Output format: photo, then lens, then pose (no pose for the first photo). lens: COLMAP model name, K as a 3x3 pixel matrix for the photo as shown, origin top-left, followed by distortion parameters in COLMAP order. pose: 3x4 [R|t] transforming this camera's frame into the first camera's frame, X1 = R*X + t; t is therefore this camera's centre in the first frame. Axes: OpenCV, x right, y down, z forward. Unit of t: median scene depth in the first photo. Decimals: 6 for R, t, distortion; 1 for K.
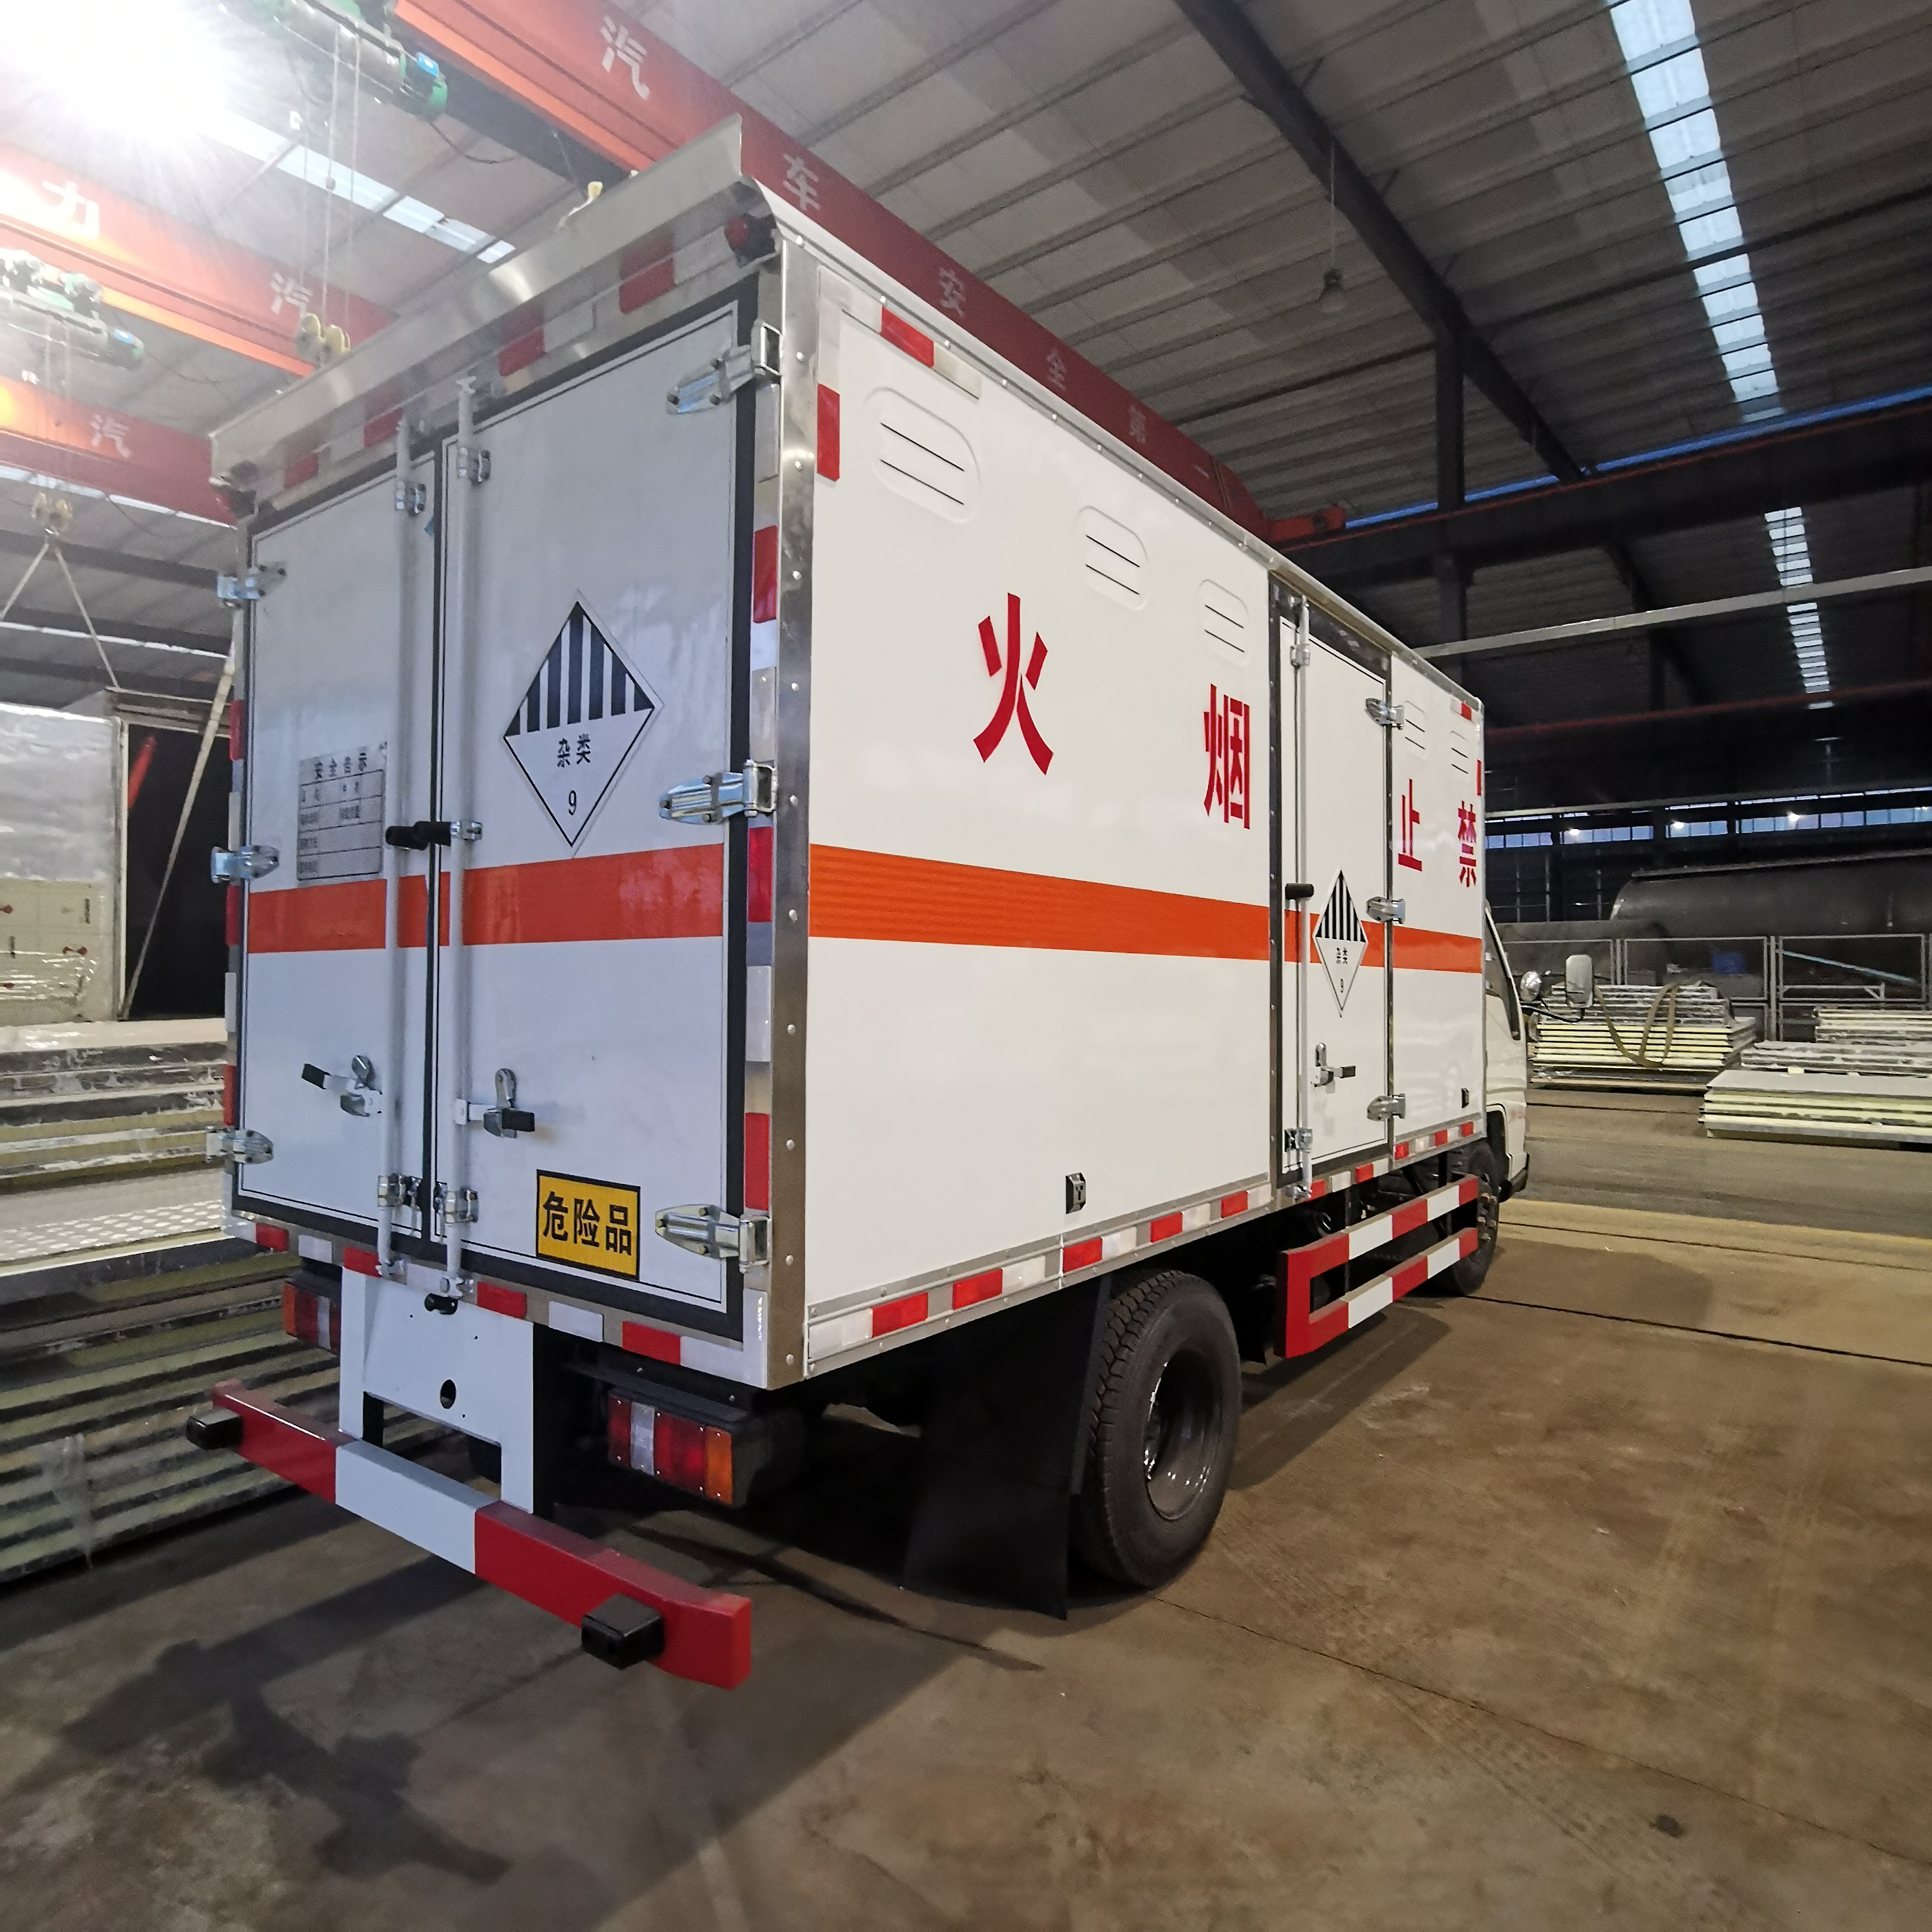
lens RADIAL K [[1225.5, 0, 978.2], [0, 1225.5, 960.4], [0, 0, 1]] dist [-0.059915, 0.049957]
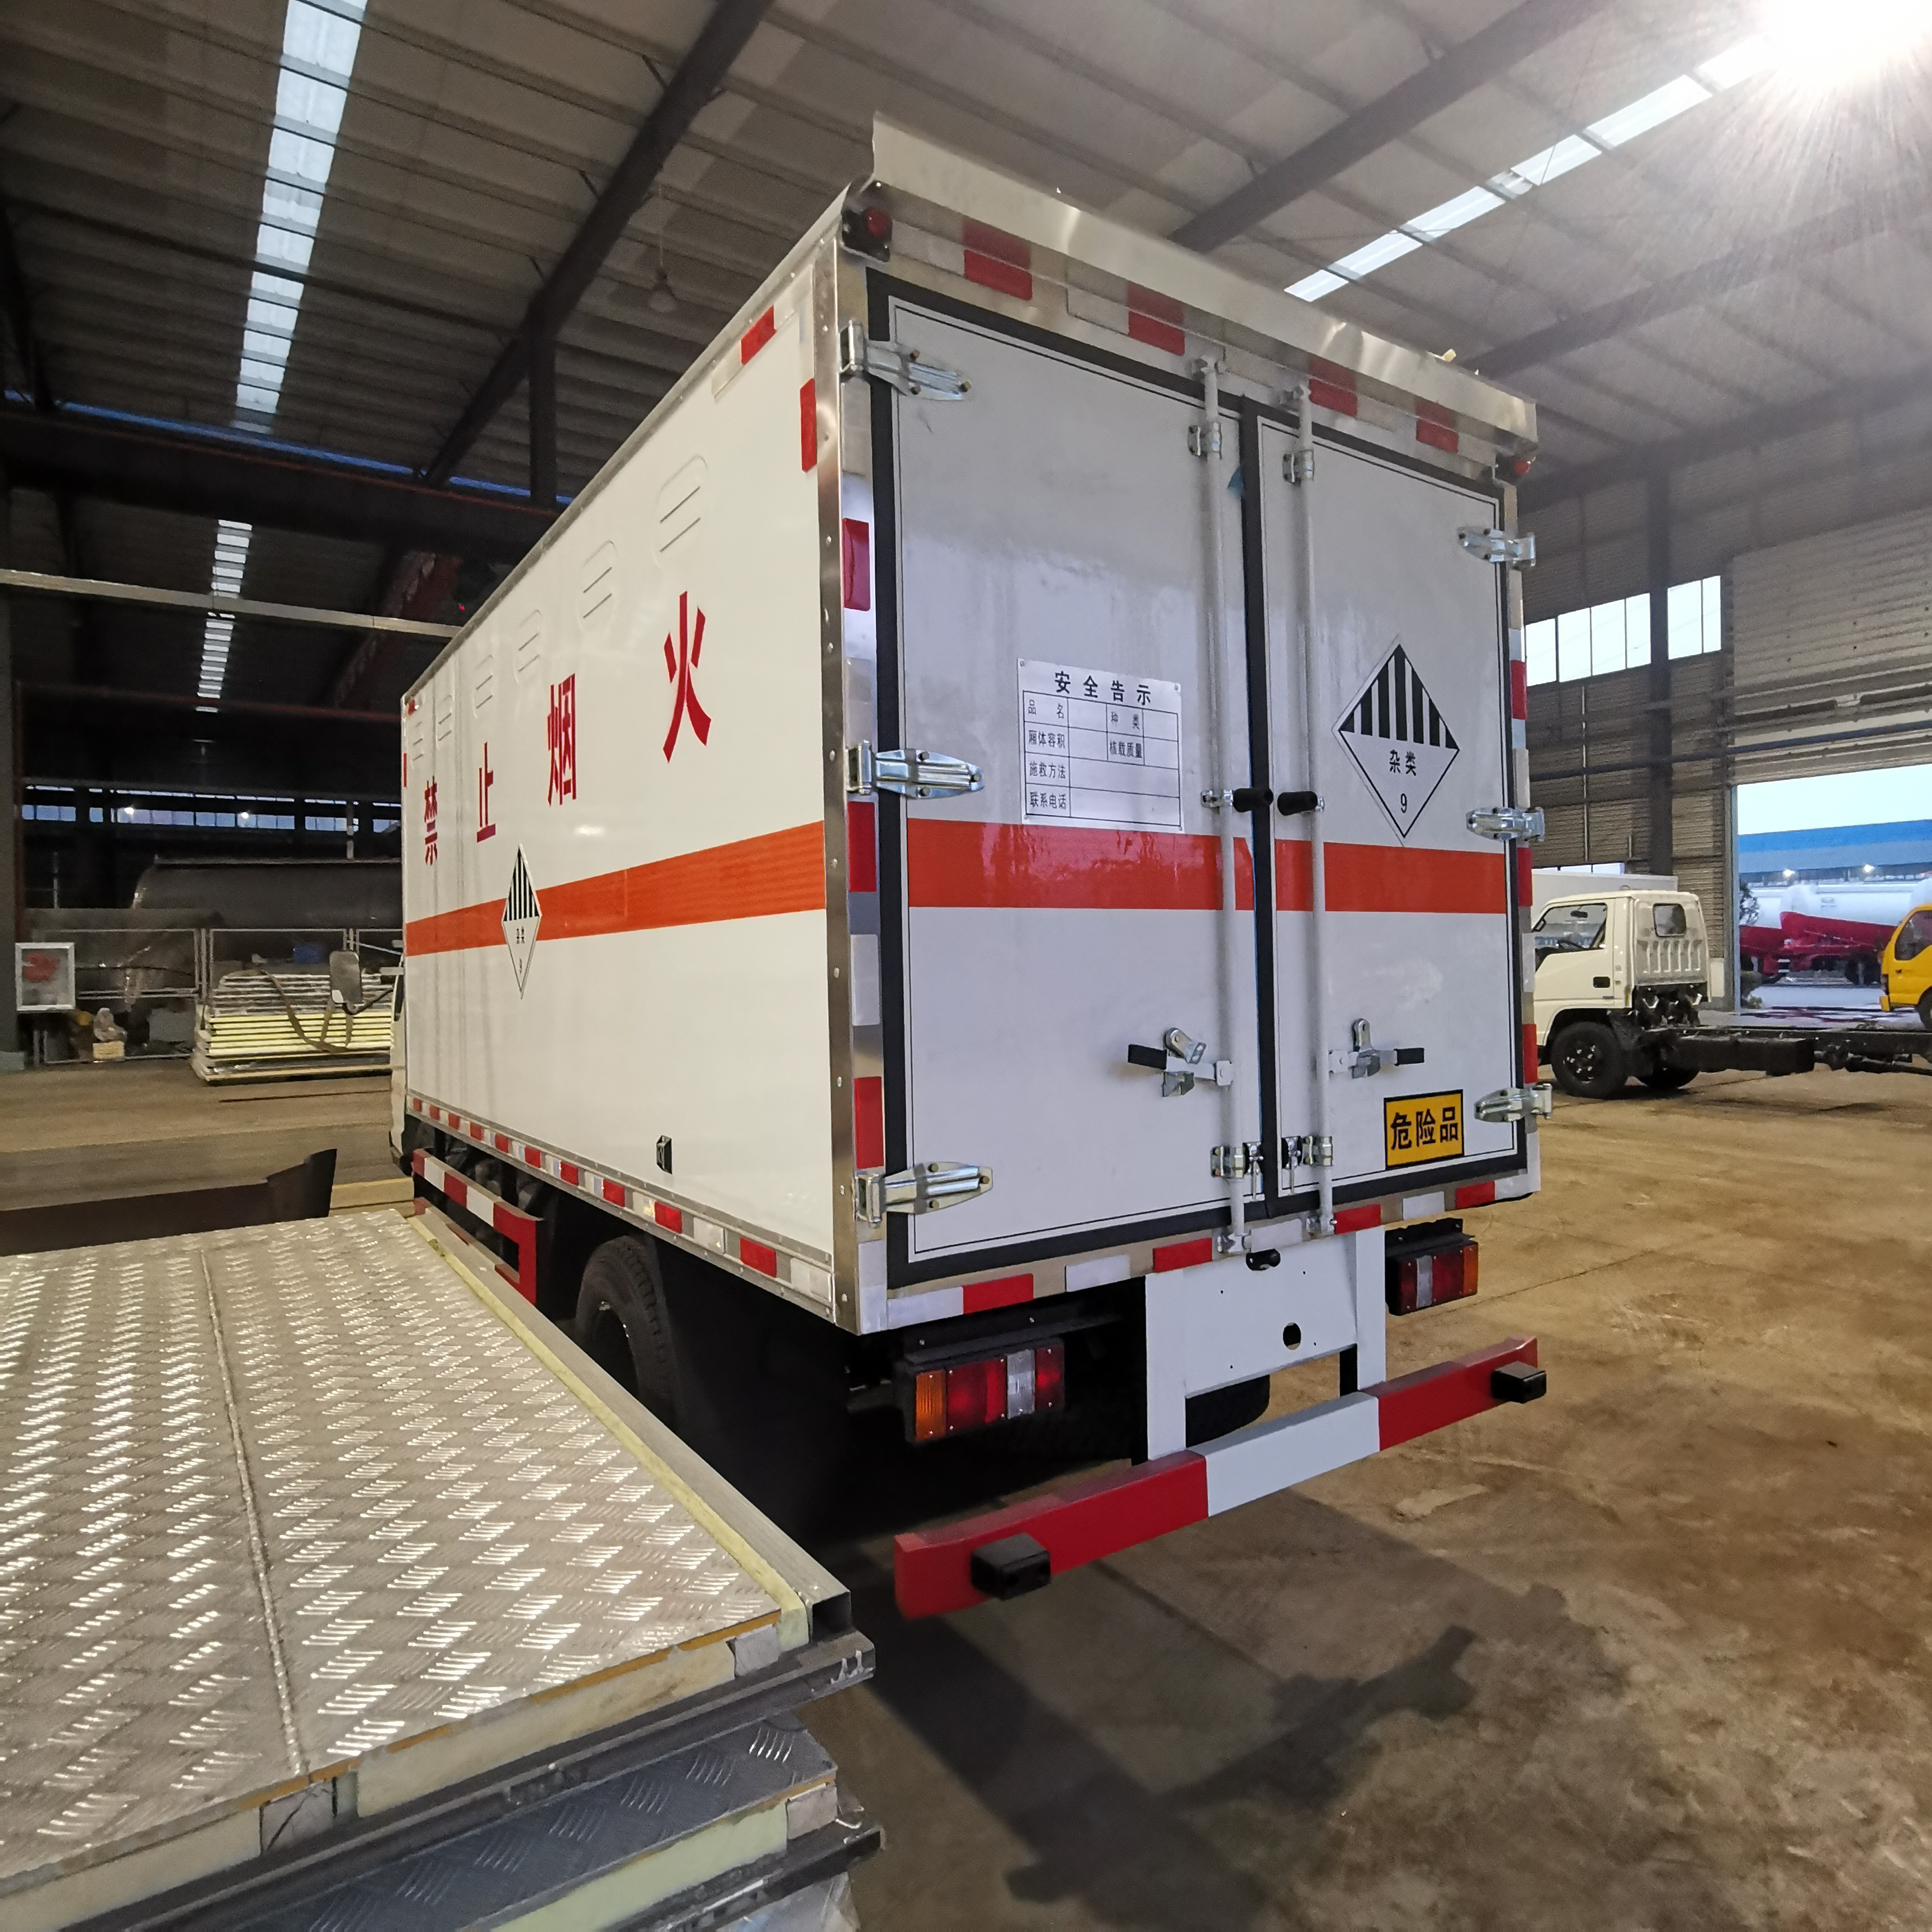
lens RADIAL K [[1213.2, 0, 966.0], [0, 1213.2, 966.0], [0, 0, 1]] dist [-0.041464, 0.030311]
pose [[0.336399, -0.008280, 0.941683, -1.152957], [-0.000716, 0.999959, 0.009049, 0.020073], [-0.941719, -0.003718, 0.336379, 0.693147]]
